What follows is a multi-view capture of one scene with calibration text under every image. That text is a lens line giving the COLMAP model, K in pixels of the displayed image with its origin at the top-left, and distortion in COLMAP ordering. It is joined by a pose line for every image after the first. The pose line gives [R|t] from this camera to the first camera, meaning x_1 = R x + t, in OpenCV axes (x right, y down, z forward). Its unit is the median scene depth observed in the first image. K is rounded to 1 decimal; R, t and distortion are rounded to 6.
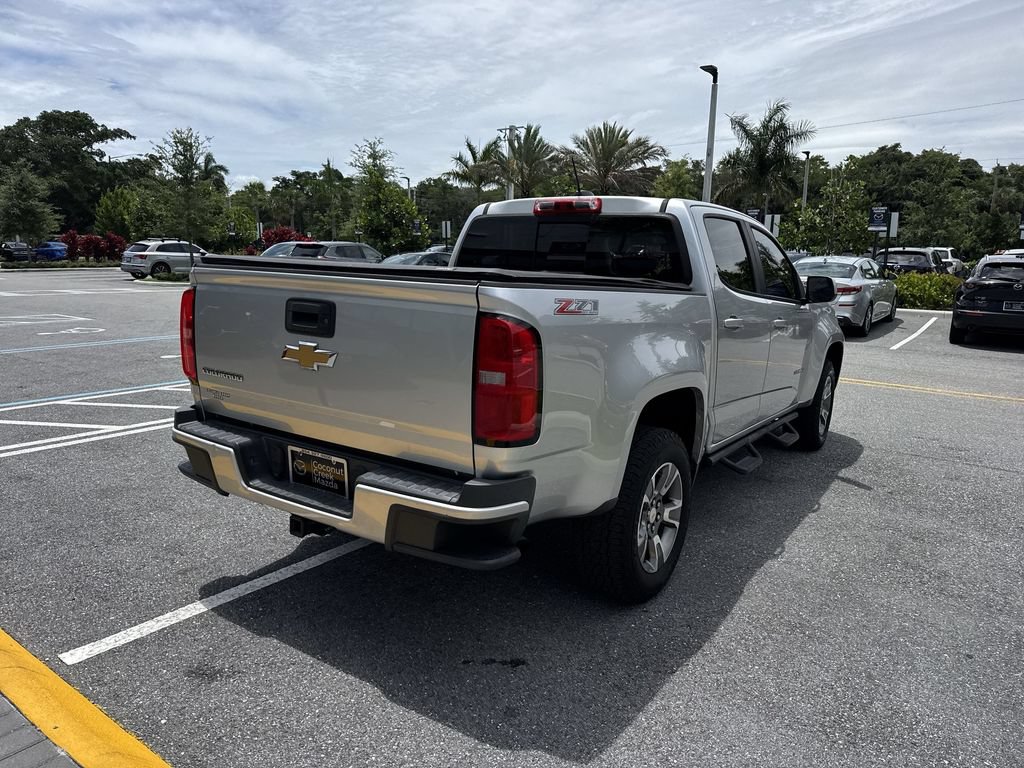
lens RADIAL K [[717.4, 0, 509.6], [0, 717.4, 384.3], [0, 0, 1]] dist [0.050915, -0.061776]
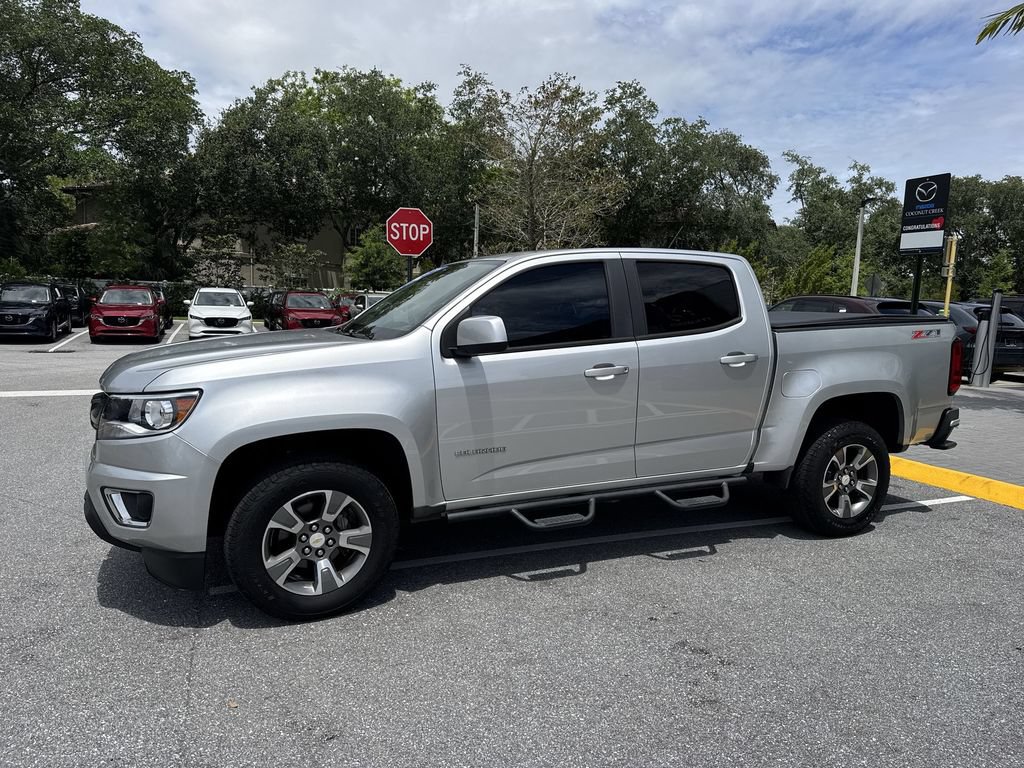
lens RADIAL K [[717.4, 0, 510.2], [0, 717.4, 381.3], [0, 0, 1]] dist [0.050915, -0.061776]
pose [[-0.853664, -0.107618, 0.509584, -0.249474], [0.041424, 0.961290, 0.272405, -0.309733], [-0.519174, 0.253651, -0.816161, 1.702296]]
